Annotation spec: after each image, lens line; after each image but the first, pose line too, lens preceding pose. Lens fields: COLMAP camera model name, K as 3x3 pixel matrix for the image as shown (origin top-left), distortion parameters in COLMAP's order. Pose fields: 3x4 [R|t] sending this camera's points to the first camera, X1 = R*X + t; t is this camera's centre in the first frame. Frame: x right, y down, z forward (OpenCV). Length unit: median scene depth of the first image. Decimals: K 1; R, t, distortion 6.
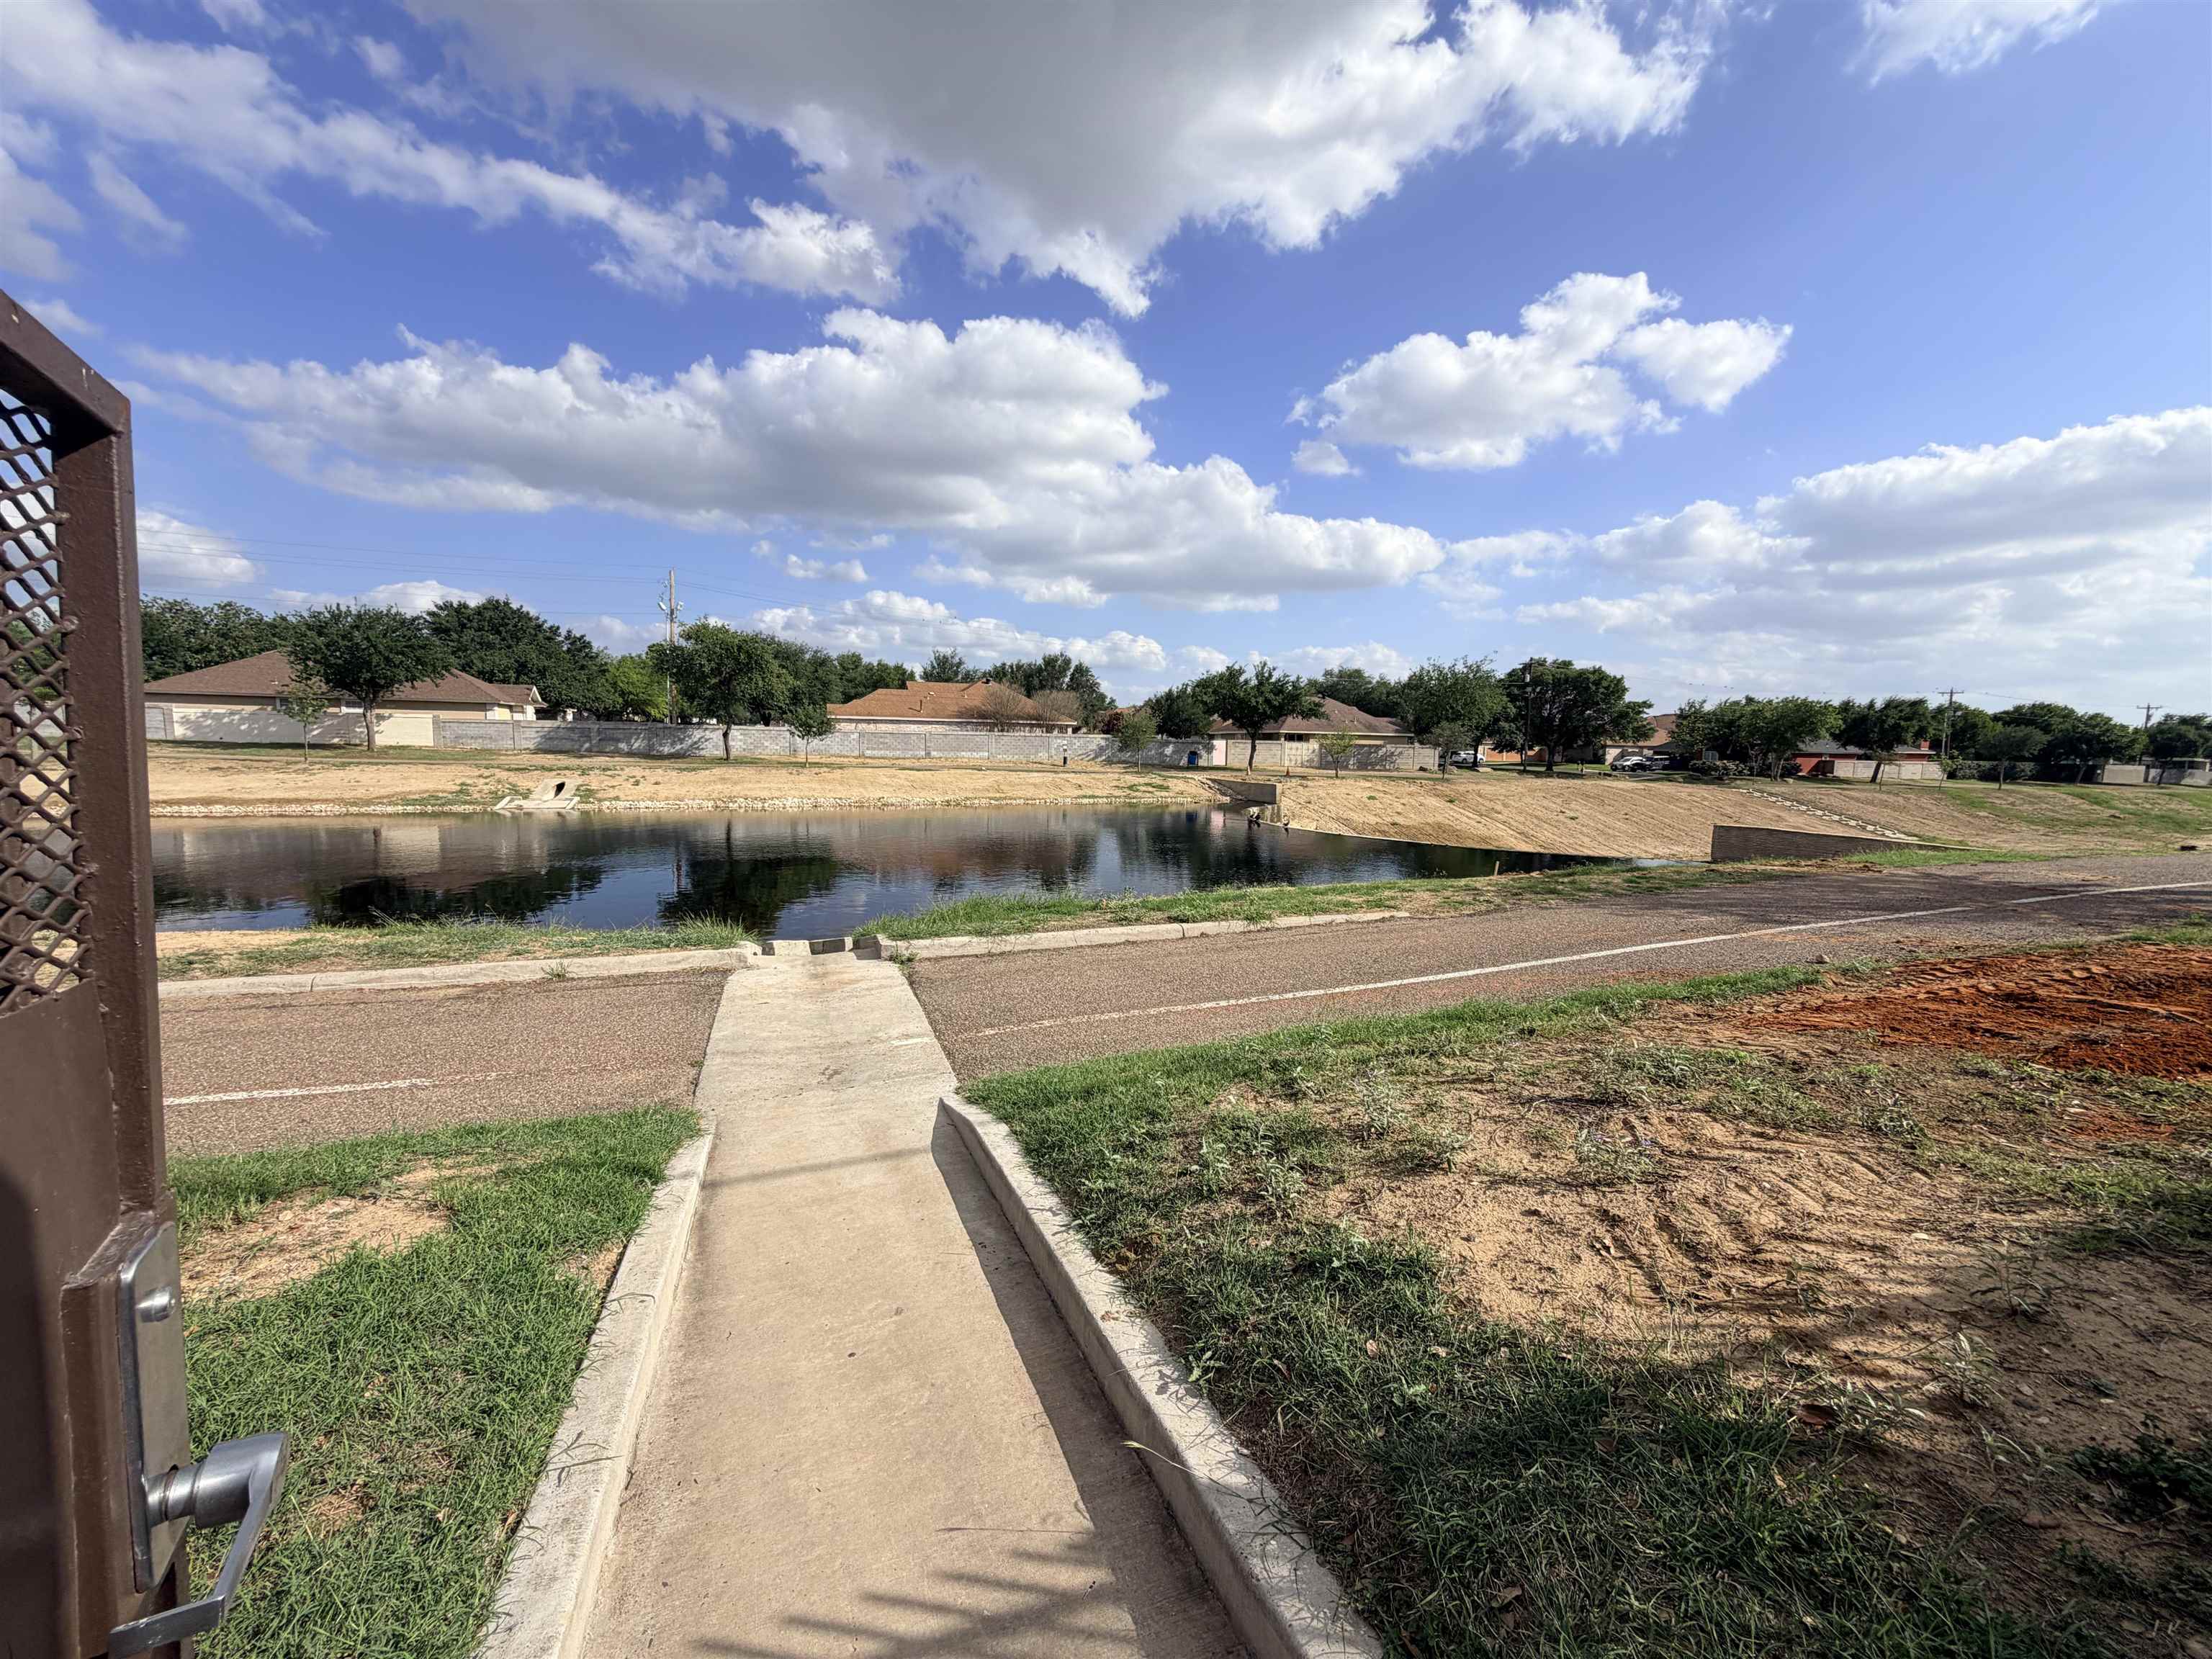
lens RADIAL K [[889.1, 0, 1110.4], [0, 889.1, 826.5], [0, 0, 1]] dist [0.004138, 0.000550]
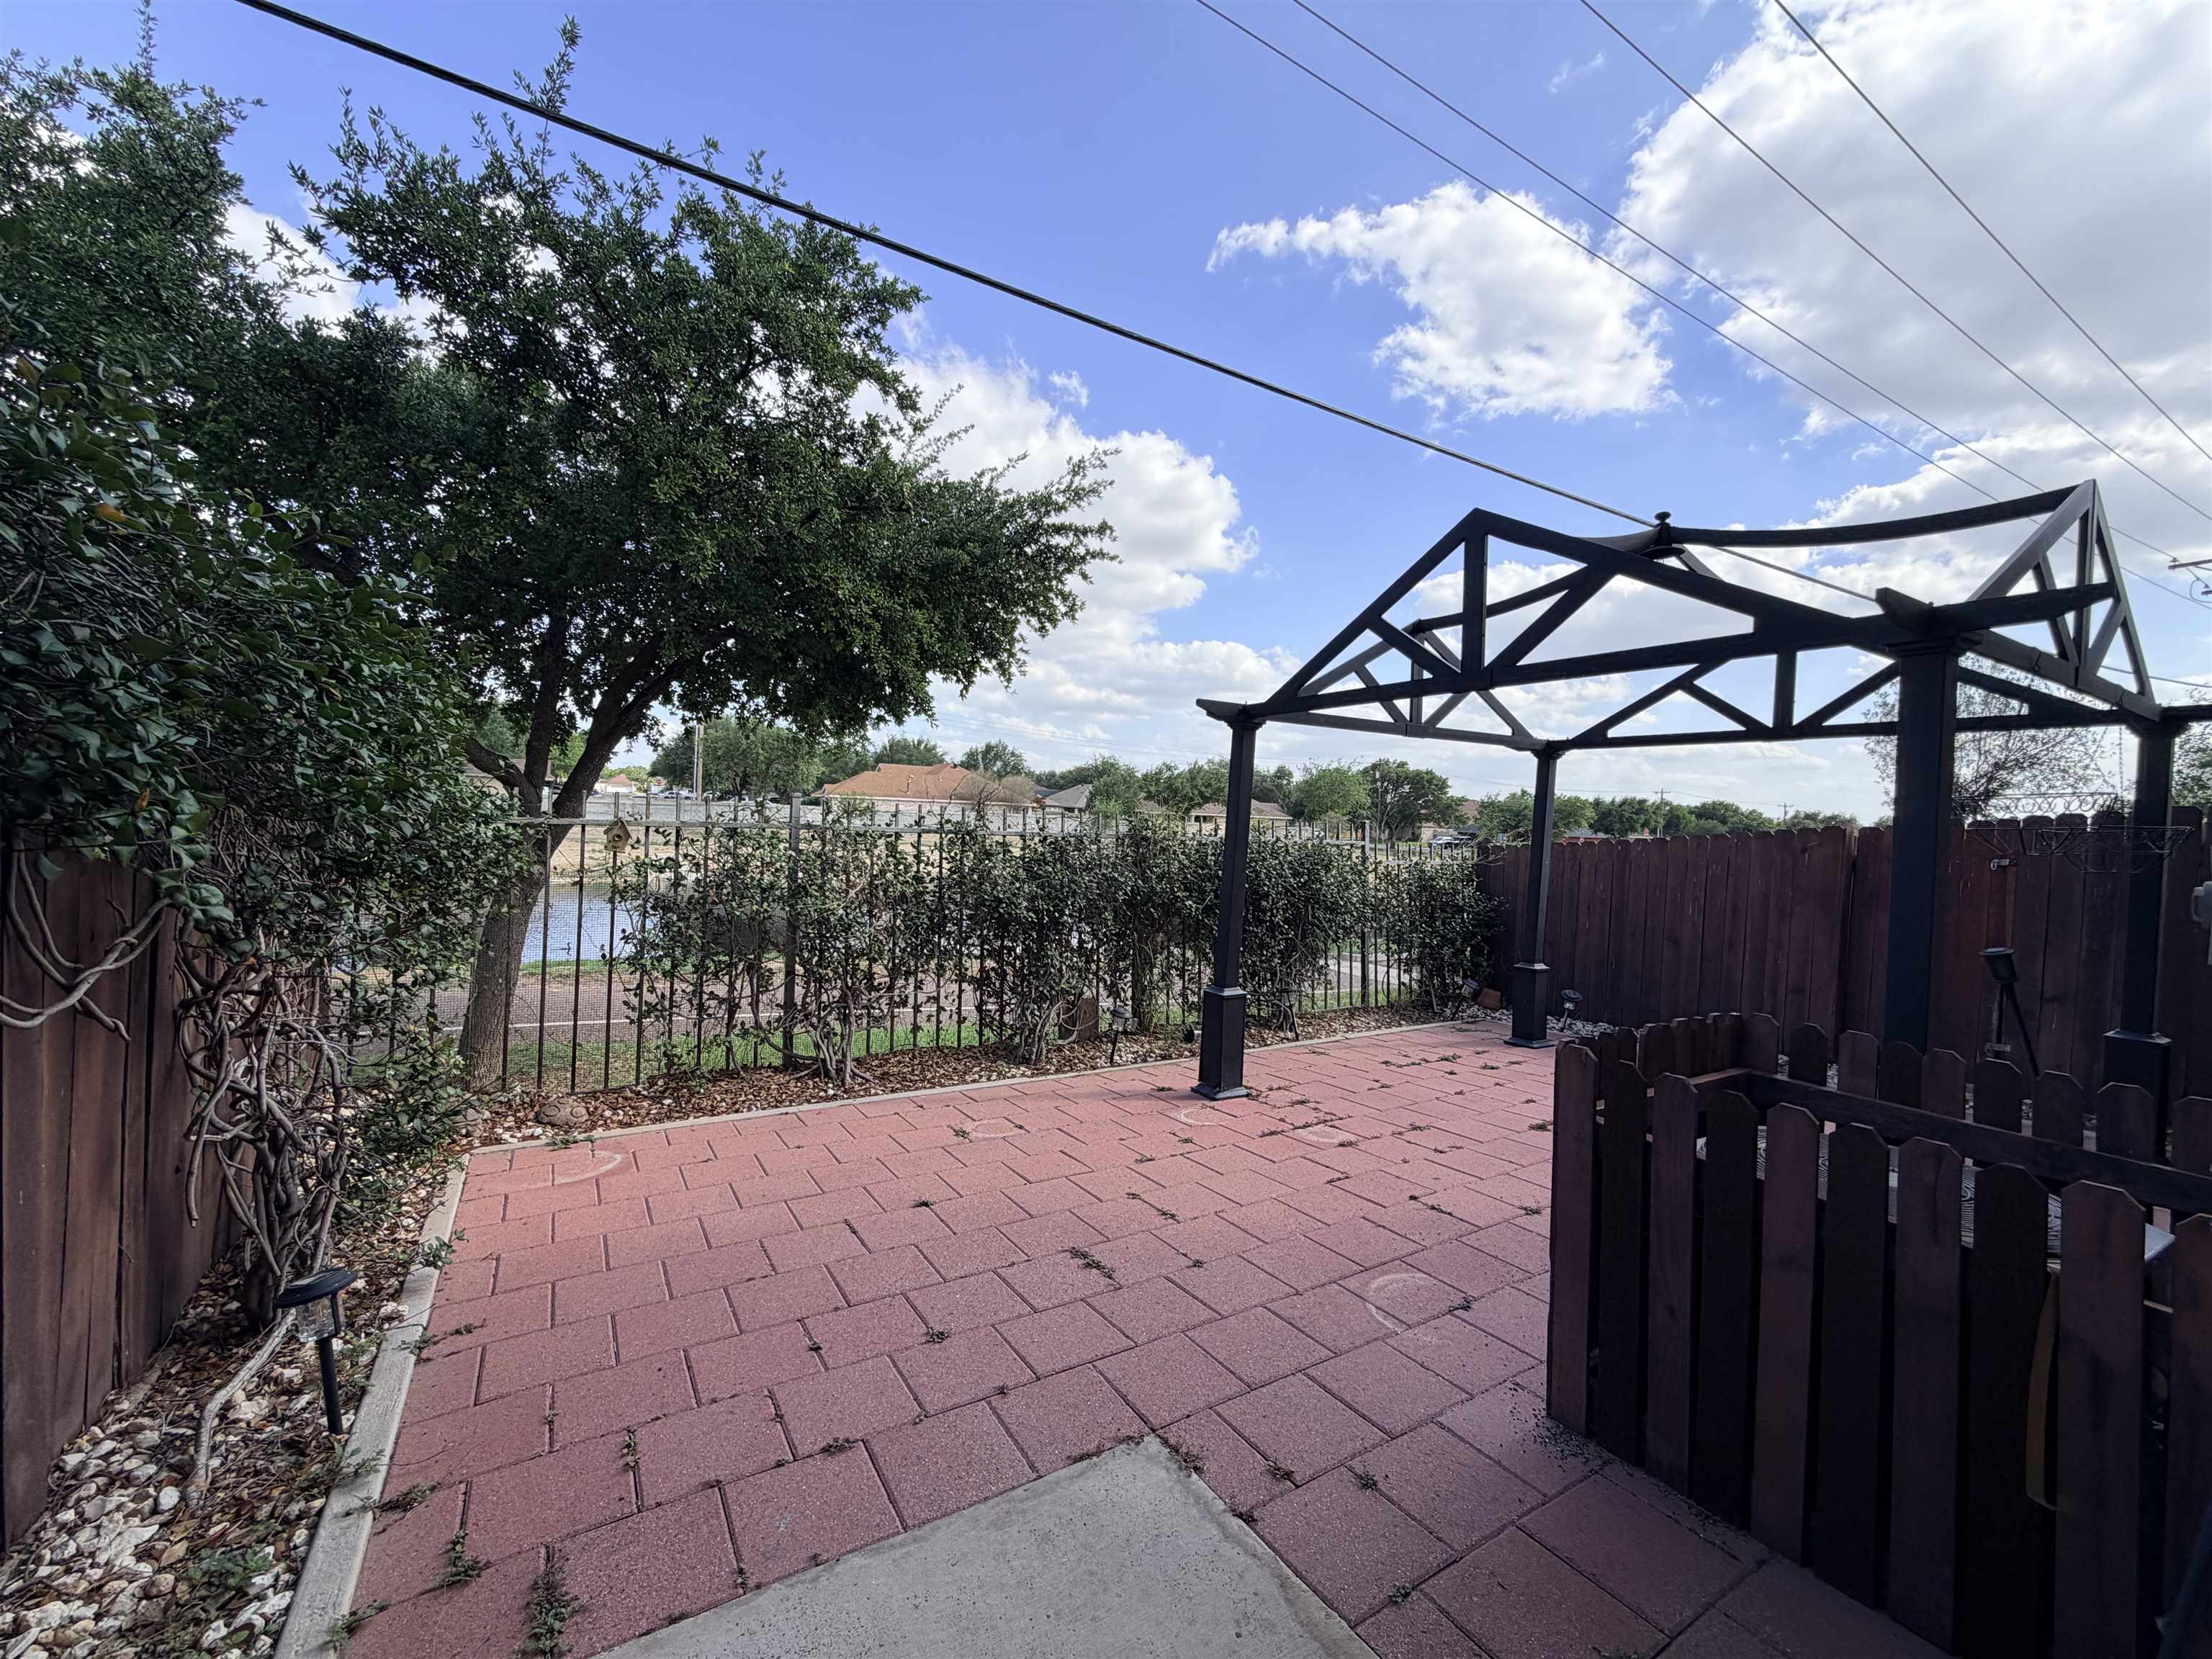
lens RADIAL K [[889.1, 0, 1108.5], [0, 889.1, 827.0], [0, 0, 1]] dist [0.004138, 0.000550]
pose [[0.979228, 0.014940, 0.202212, -0.147329], [0.001029, 0.996903, -0.078638, 0.004745], [-0.202760, 0.077213, 0.976180, -0.136526]]
